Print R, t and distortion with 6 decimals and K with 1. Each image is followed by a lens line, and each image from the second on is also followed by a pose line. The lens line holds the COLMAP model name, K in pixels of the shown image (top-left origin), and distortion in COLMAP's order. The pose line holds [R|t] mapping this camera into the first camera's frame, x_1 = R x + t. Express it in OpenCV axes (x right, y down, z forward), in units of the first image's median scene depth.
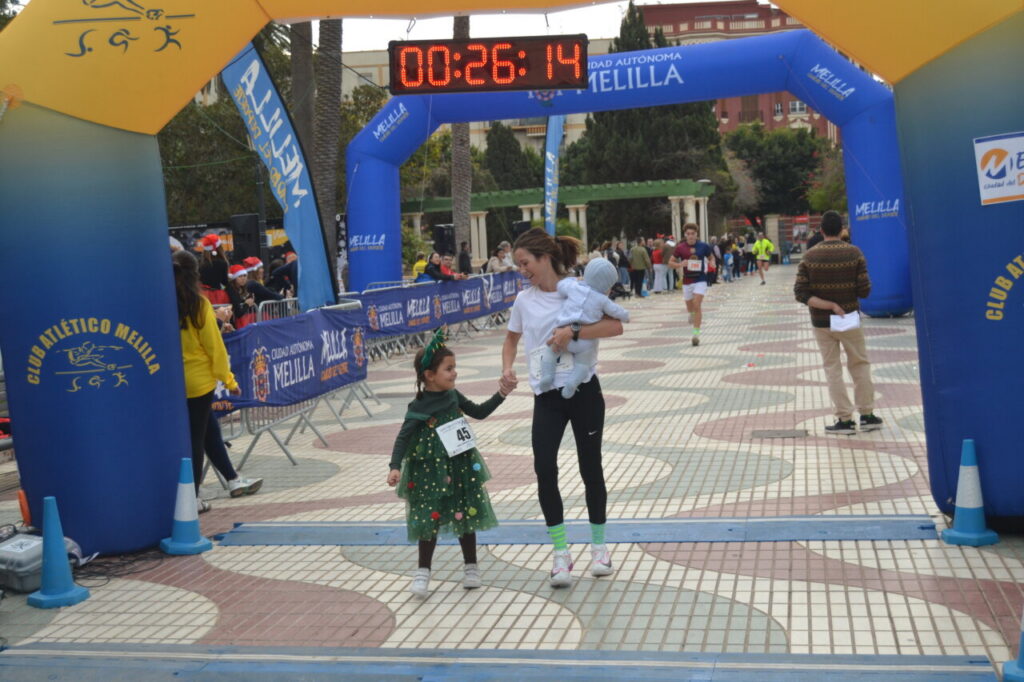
lens RADIAL K [[1385.0, 0, 510.7], [0, 1385.0, 360.9], [0, 0, 1]] dist [-0.048214, -0.018126]
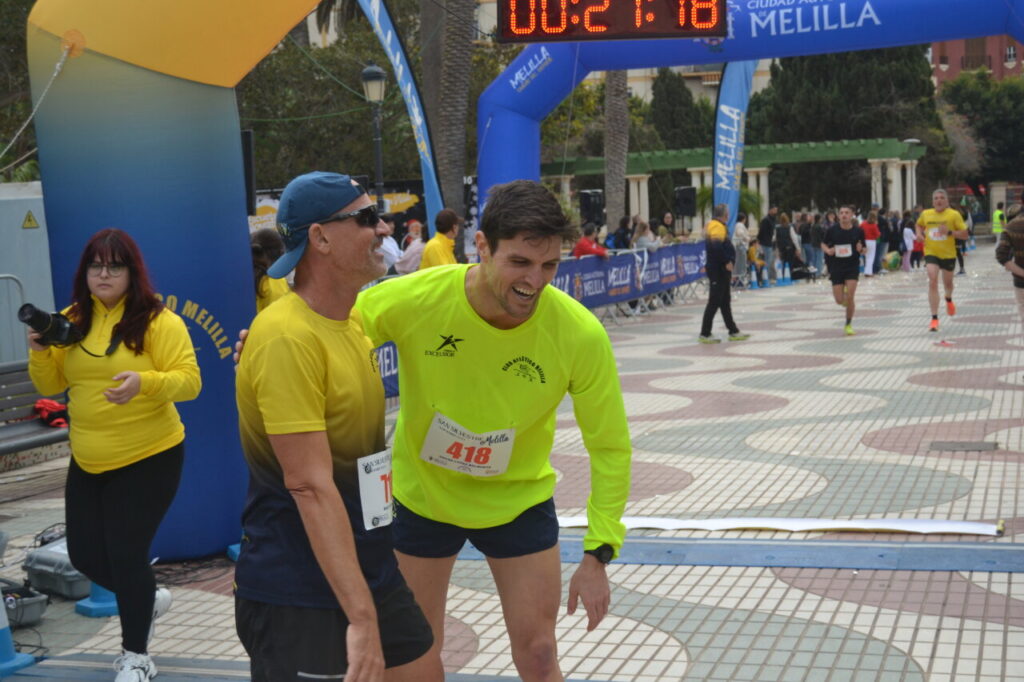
lens RADIAL K [[1646.4, 0, 509.1], [0, 1646.4, 357.4], [0, 0, 1]] dist [-0.032223, -0.053755]
pose [[0.994427, 0.021944, -0.103119, 0.022805], [-0.021548, 0.999756, 0.004946, -0.000104], [0.103202, -0.002697, 0.994657, -0.021642]]
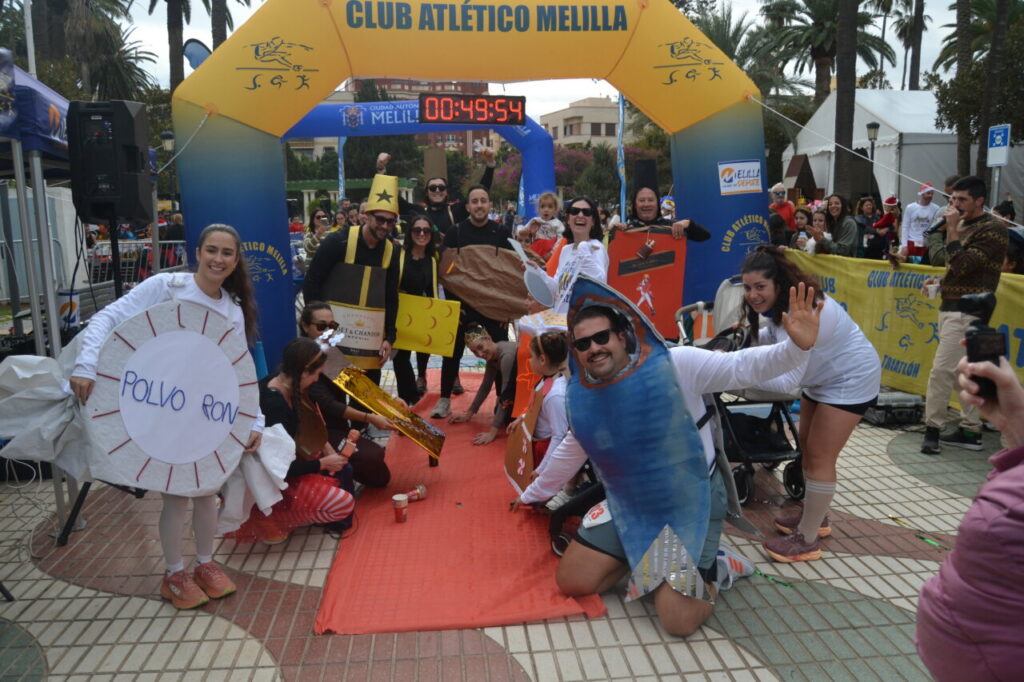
lens RADIAL K [[813.1, 0, 508.4], [0, 813.1, 348.0], [0, 0, 1]] dist [-0.072689, 0.008294]
pose [[0.958595, -0.015343, 0.284359, -0.203310], [-0.006148, 0.997200, 0.074531, 0.017450], [-0.284707, -0.073193, 0.955816, -0.052989]]
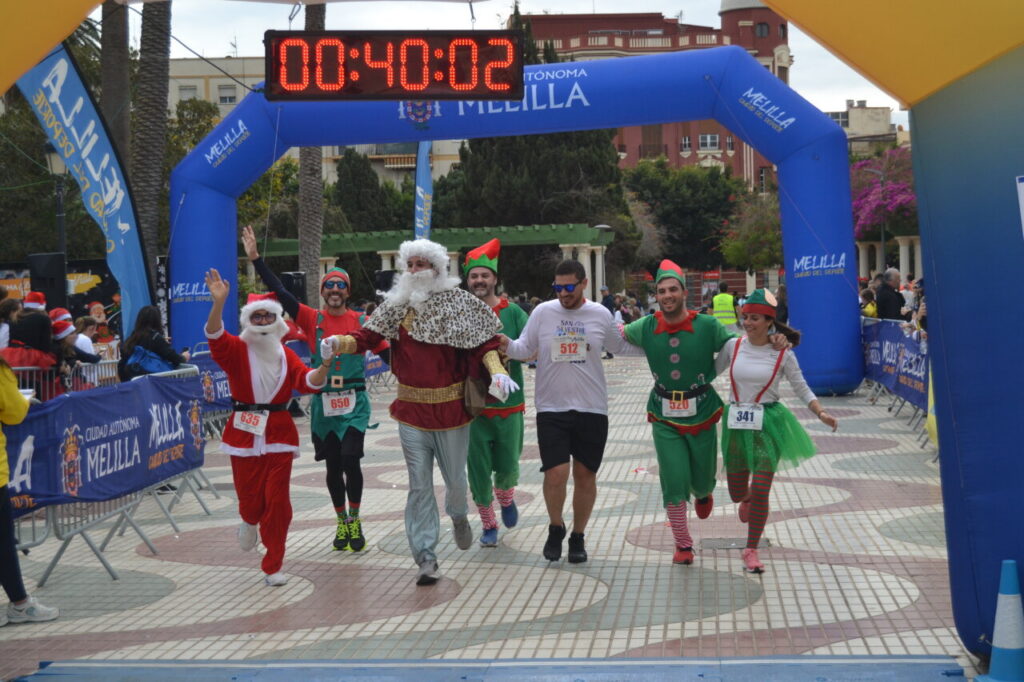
lens RADIAL K [[1675.5, 0, 511.2], [0, 1675.5, 367.3], [0, 0, 1]] dist [-0.029530, -0.099612]
pose [[0.995733, 0.017231, 0.090661, -0.023773], [-0.013275, 0.998941, -0.044054, -0.004478], [-0.091324, 0.042662, 0.994907, 0.053398]]
